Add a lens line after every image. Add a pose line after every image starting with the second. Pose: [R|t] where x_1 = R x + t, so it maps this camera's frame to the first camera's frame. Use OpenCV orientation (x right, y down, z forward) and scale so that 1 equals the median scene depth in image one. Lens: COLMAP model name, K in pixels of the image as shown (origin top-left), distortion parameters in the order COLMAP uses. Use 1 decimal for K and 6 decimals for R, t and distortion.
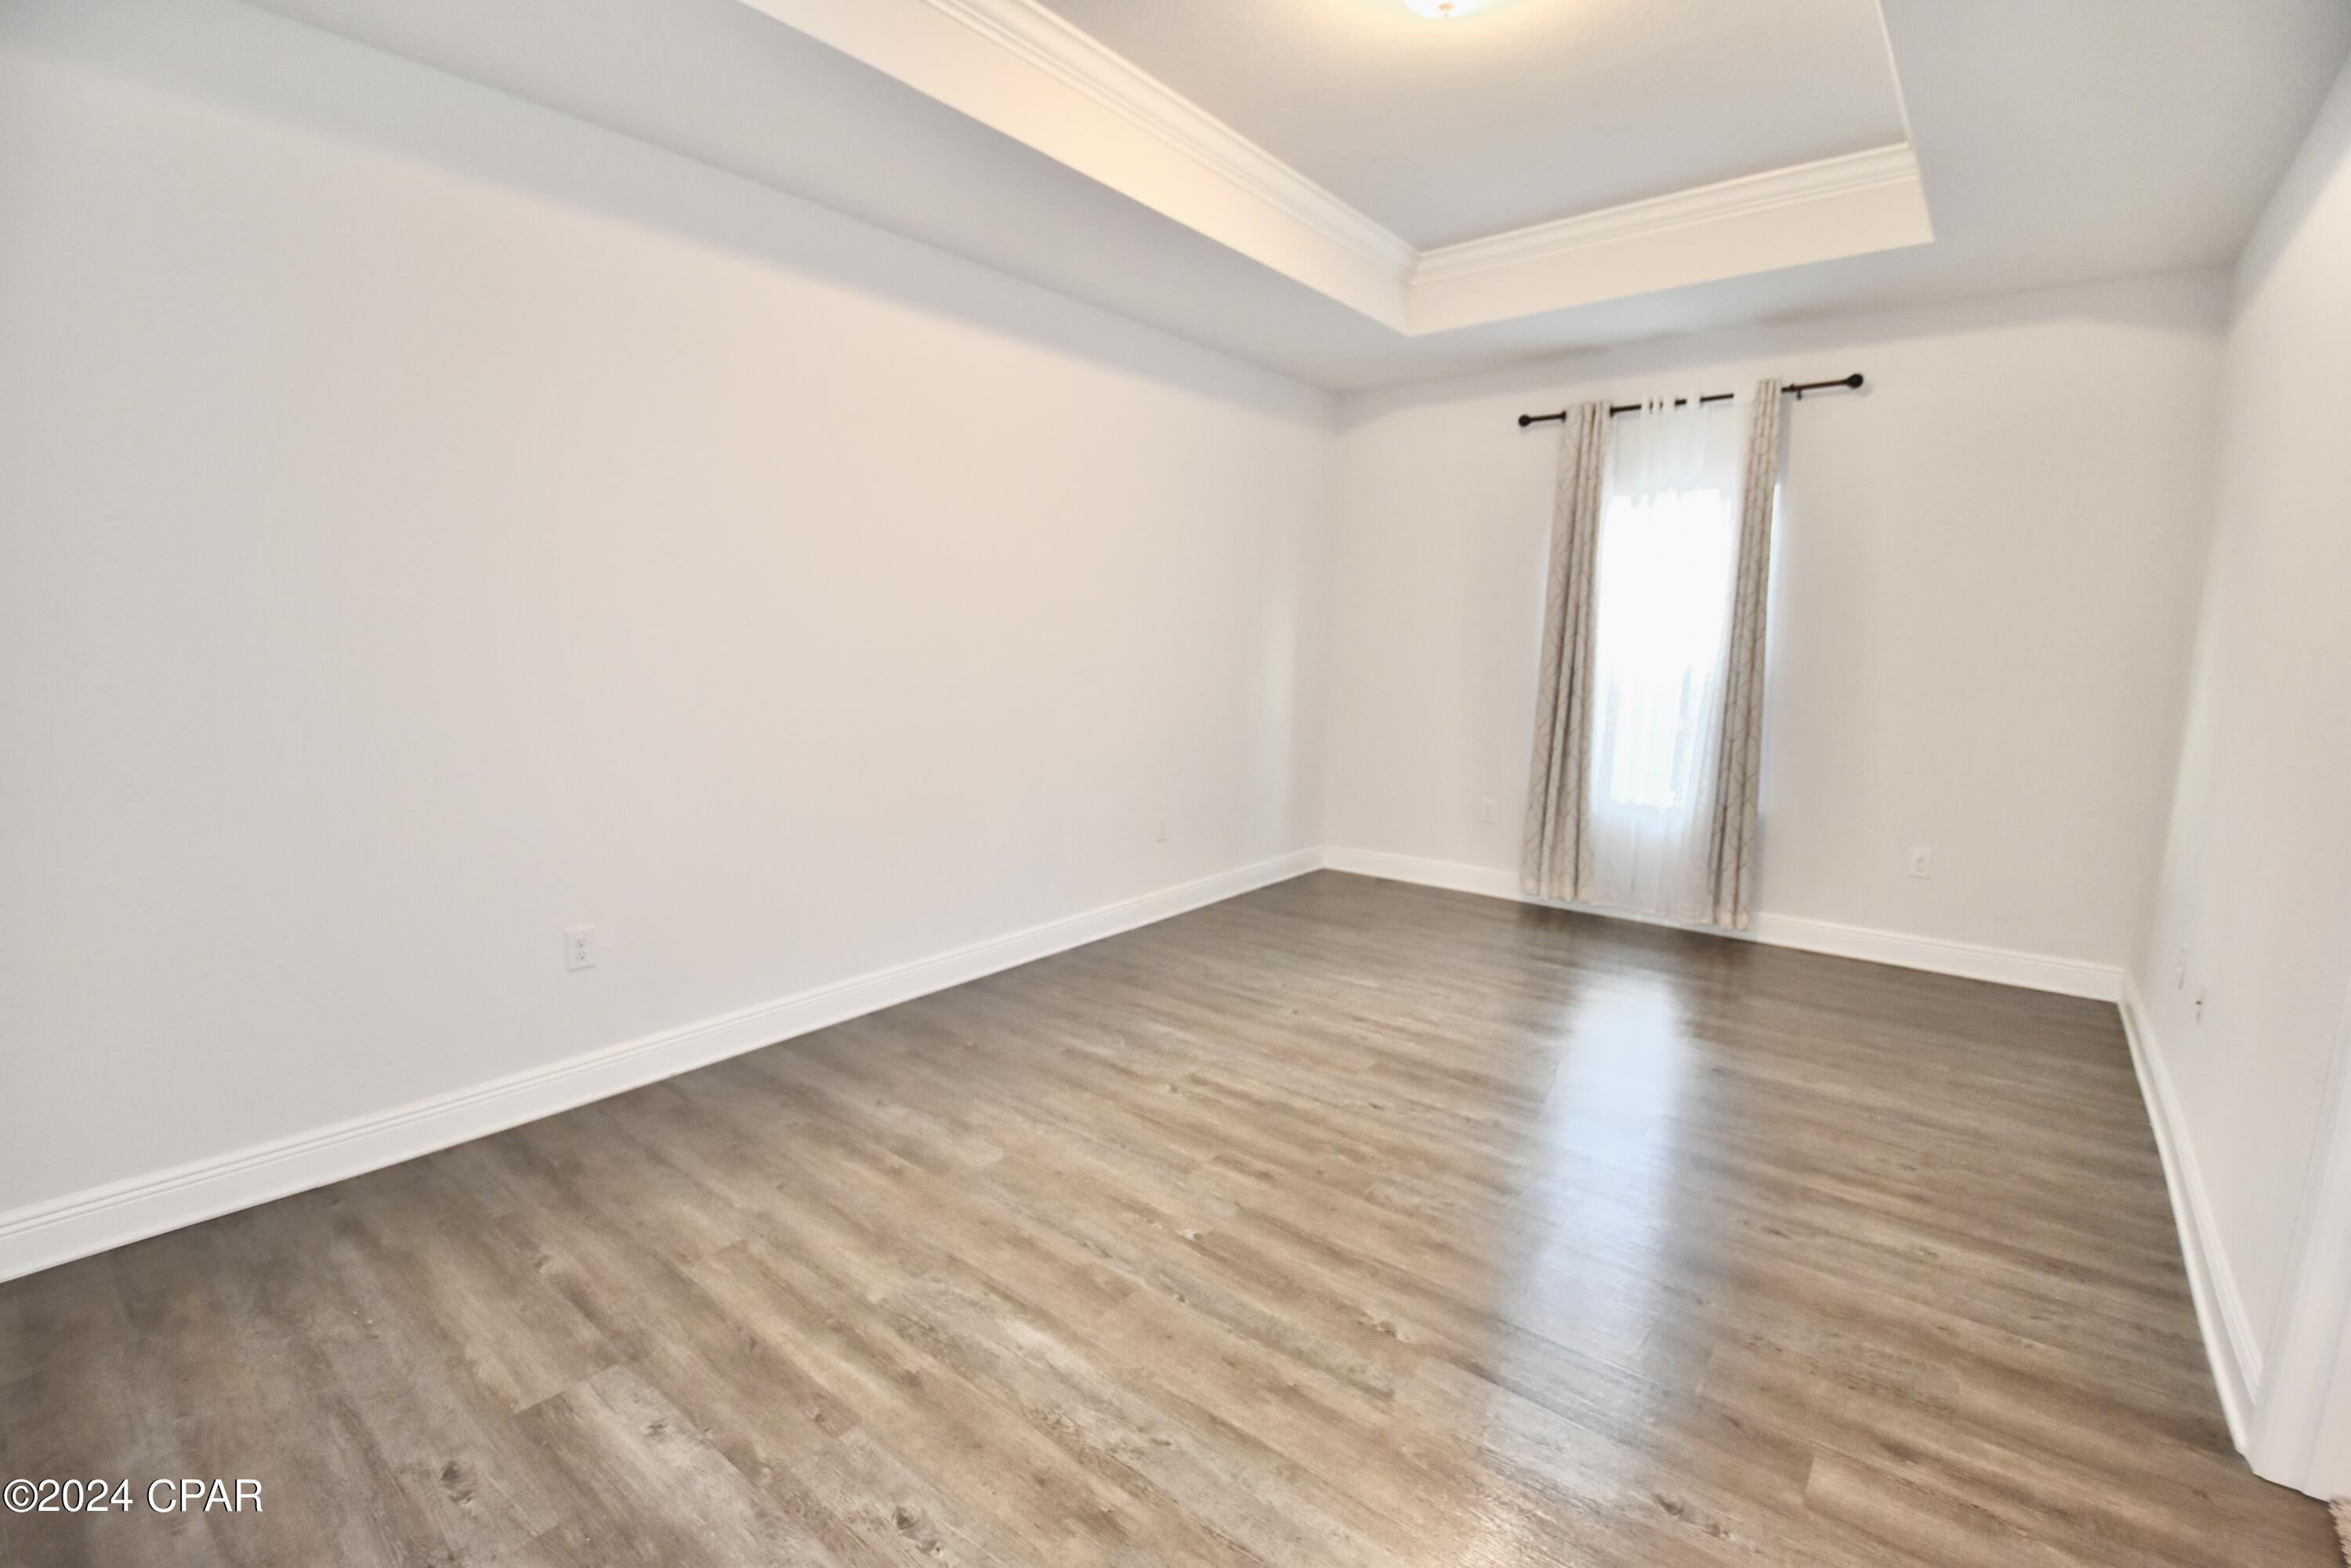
lens RADIAL K [[1030.0, 0, 1179.1], [0, 1030.0, 802.0], [0, 0, 1]] dist [0.013826, -0.022064]
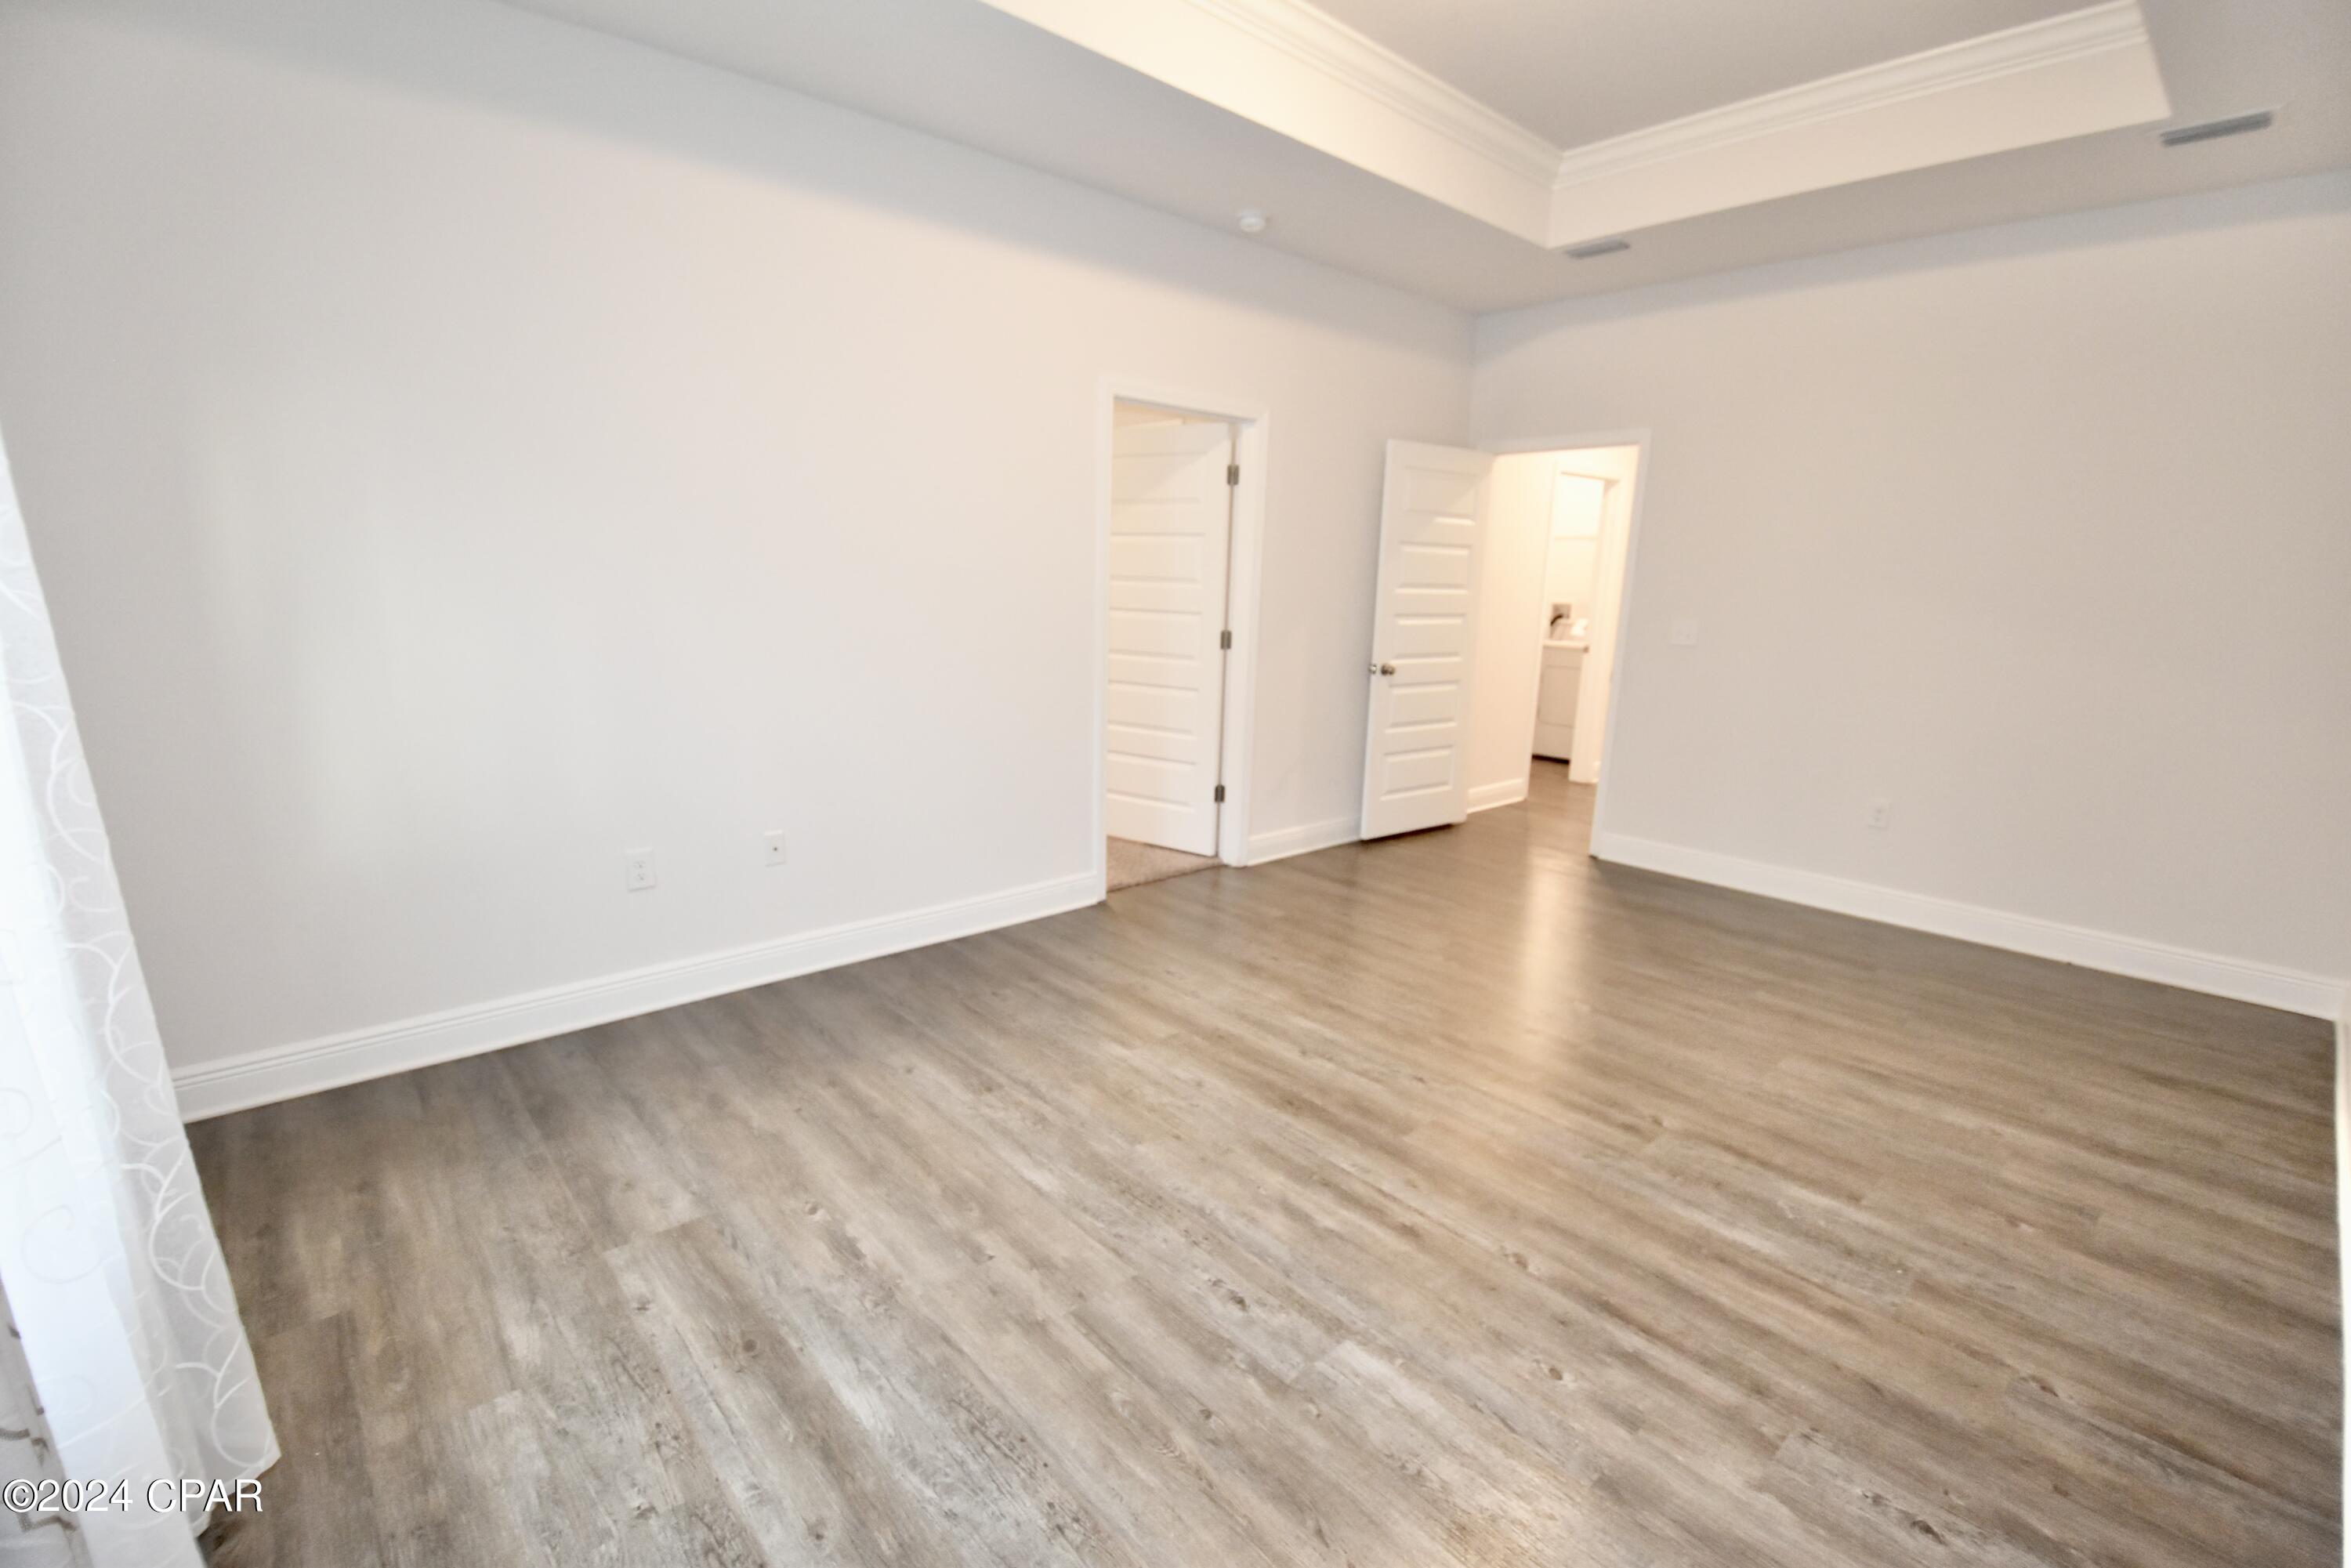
lens RADIAL K [[1030.0, 0, 1179.1], [0, 1030.0, 802.0], [0, 0, 1]] dist [0.013826, -0.022064]
pose [[-0.986761, -0.067354, 0.147534, 0.272181], [-0.009546, 0.932228, 0.361746, -0.268328], [-0.161900, 0.355548, -0.920529, 1.724962]]
